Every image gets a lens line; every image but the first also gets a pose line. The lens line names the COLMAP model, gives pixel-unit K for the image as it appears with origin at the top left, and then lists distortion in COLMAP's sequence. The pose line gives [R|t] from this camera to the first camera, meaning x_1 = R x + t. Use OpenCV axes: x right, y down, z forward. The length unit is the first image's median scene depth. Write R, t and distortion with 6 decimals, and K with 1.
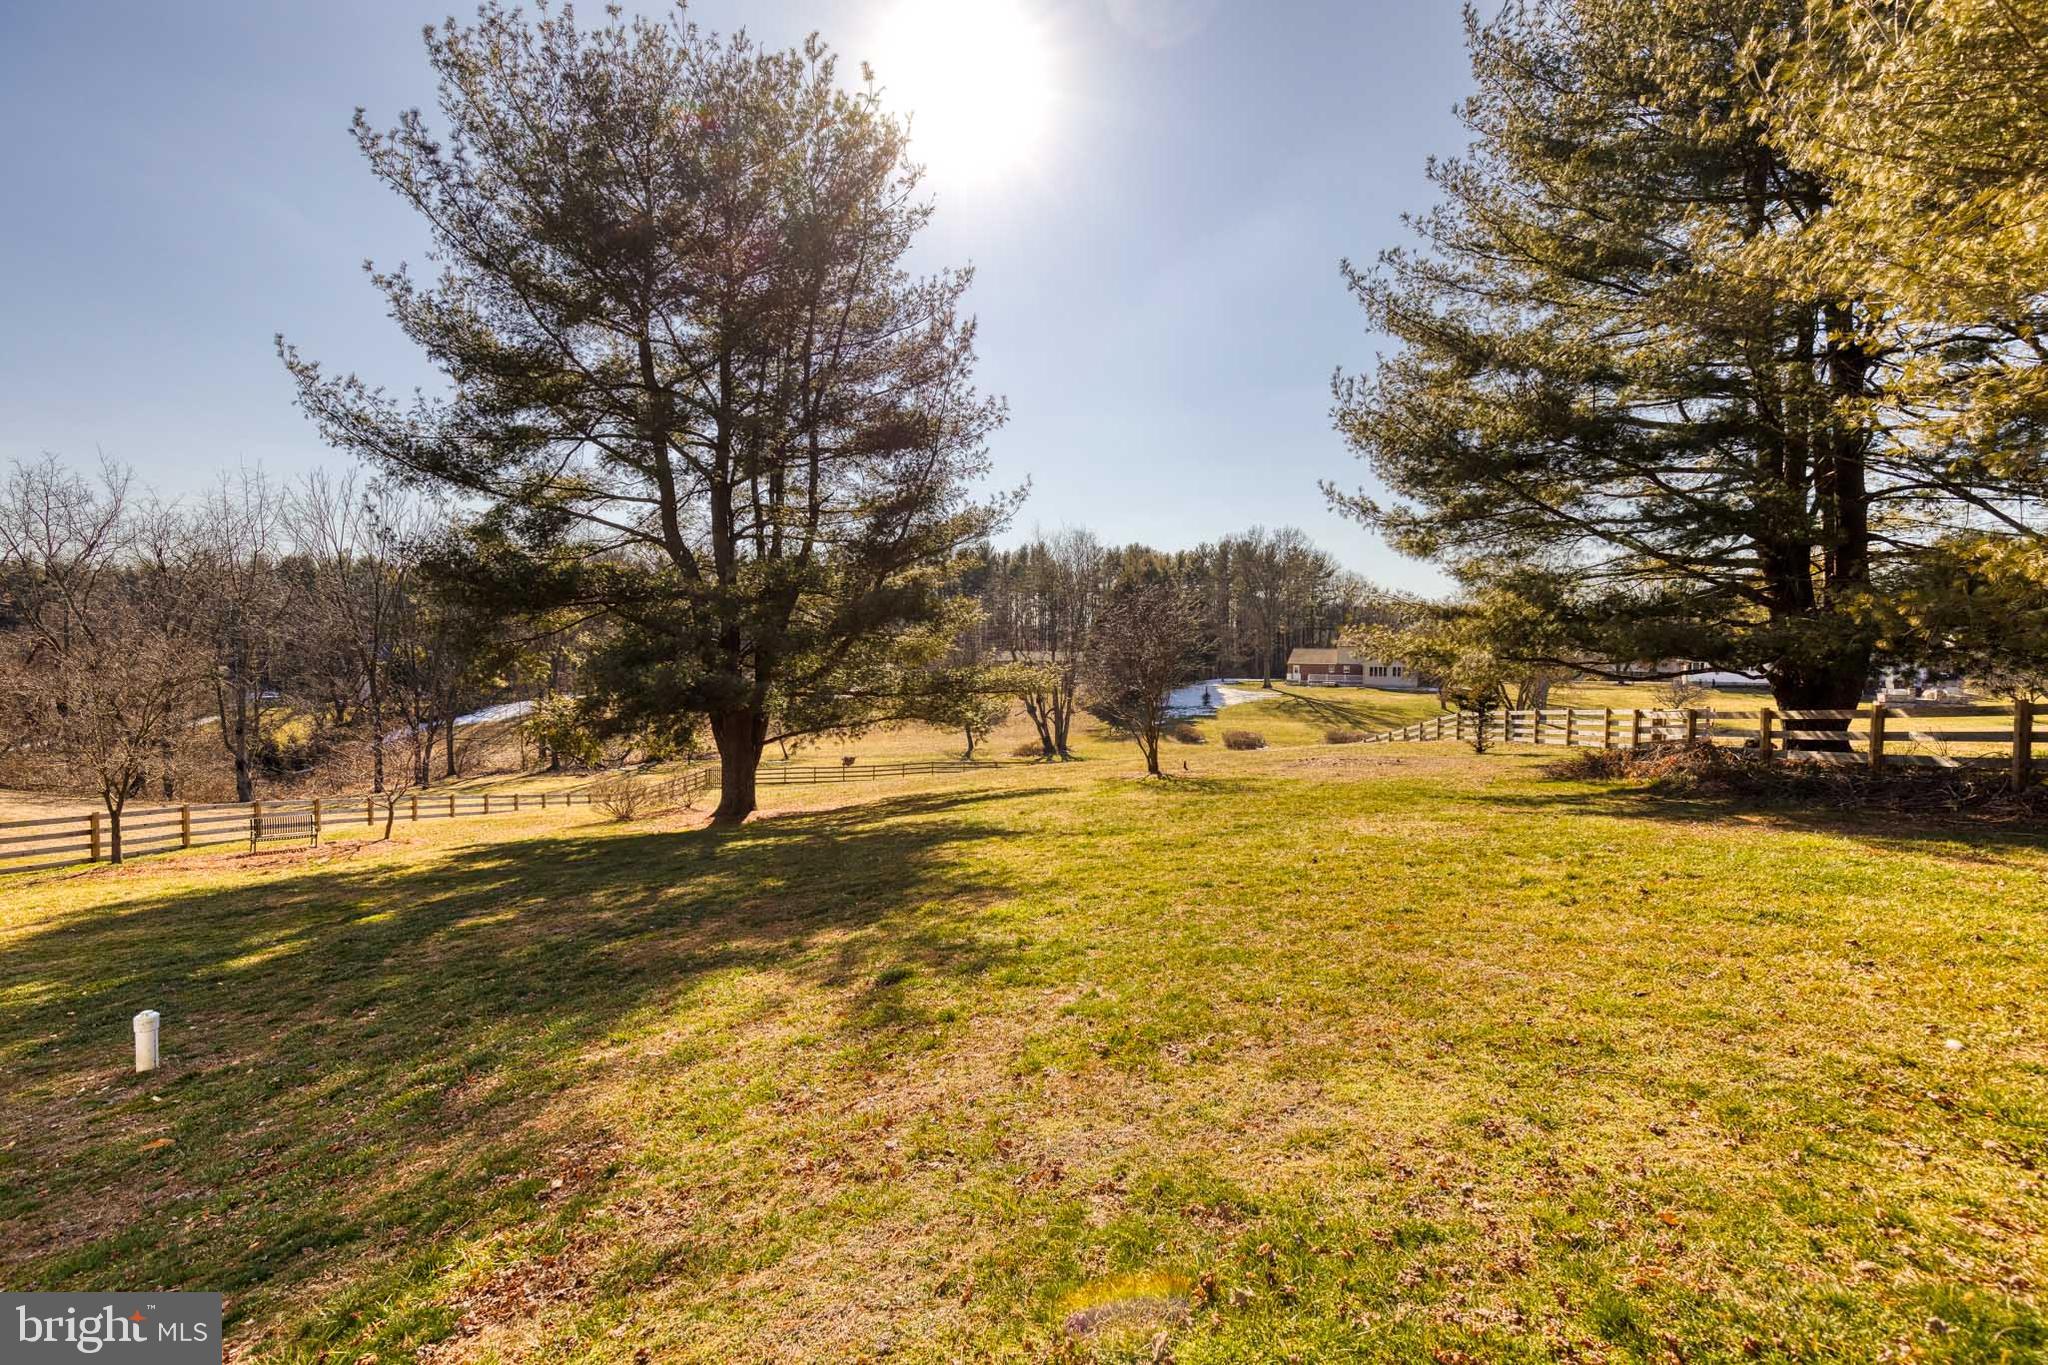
lens RADIAL K [[925.2, 0, 1040.4], [0, 925.2, 684.3], [0, 0, 1]] dist [0.014805, -0.000148]
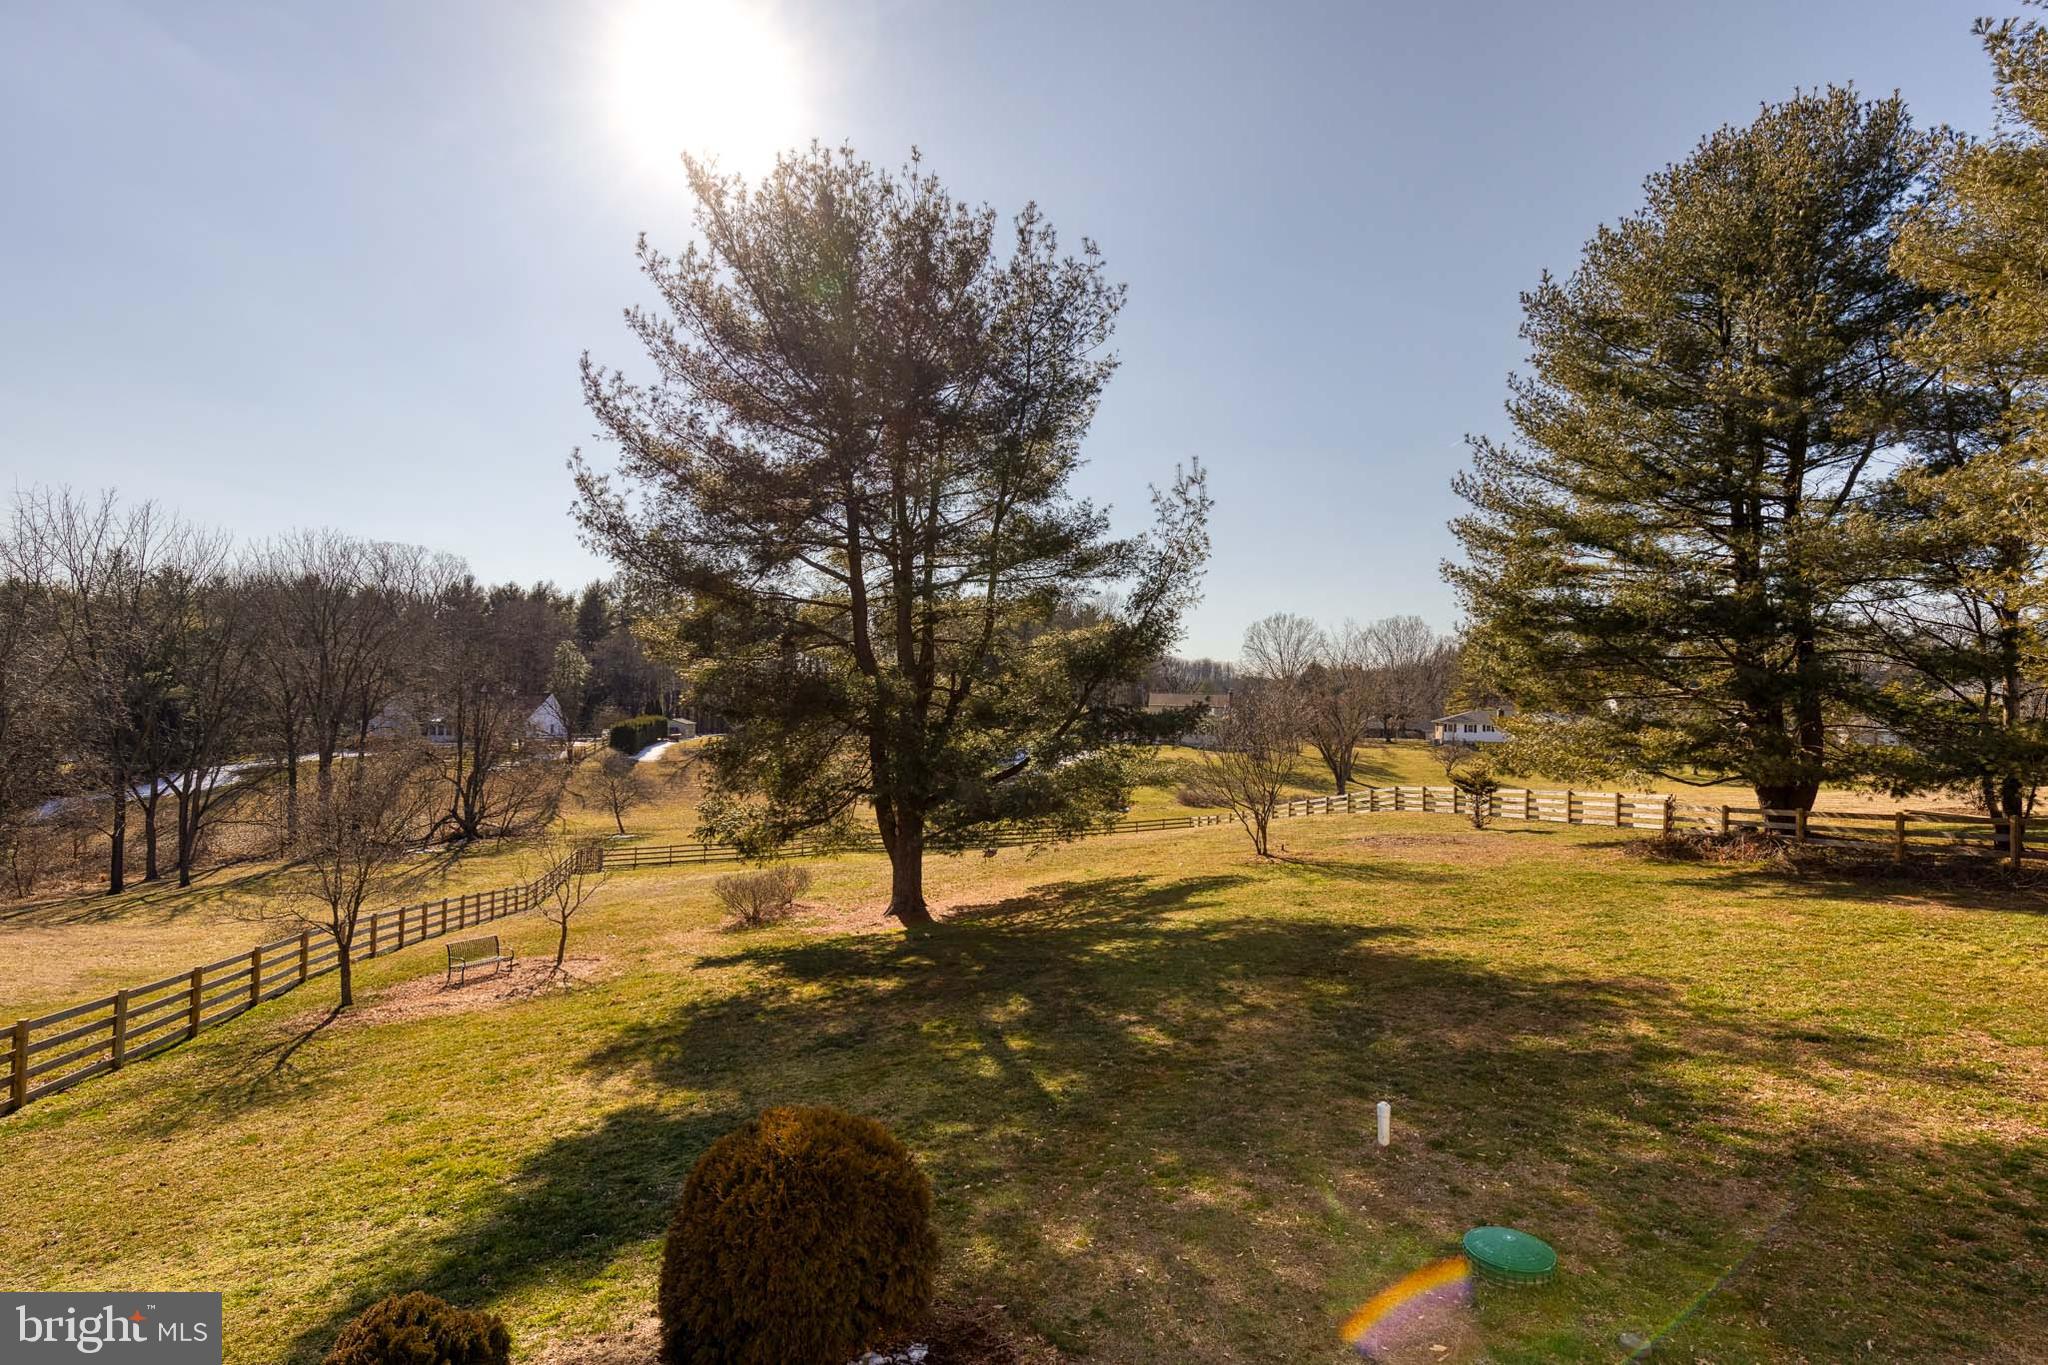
lens RADIAL K [[969.9, 0, 1051.2], [0, 969.9, 683.7], [0, 0, 1]] dist [0.003558, -0.000266]
pose [[0.960802, 0.012568, 0.276951, -0.482320], [0.001431, 0.998734, -0.050286, -0.058138], [-0.277232, 0.048711, 0.959567, -0.084048]]
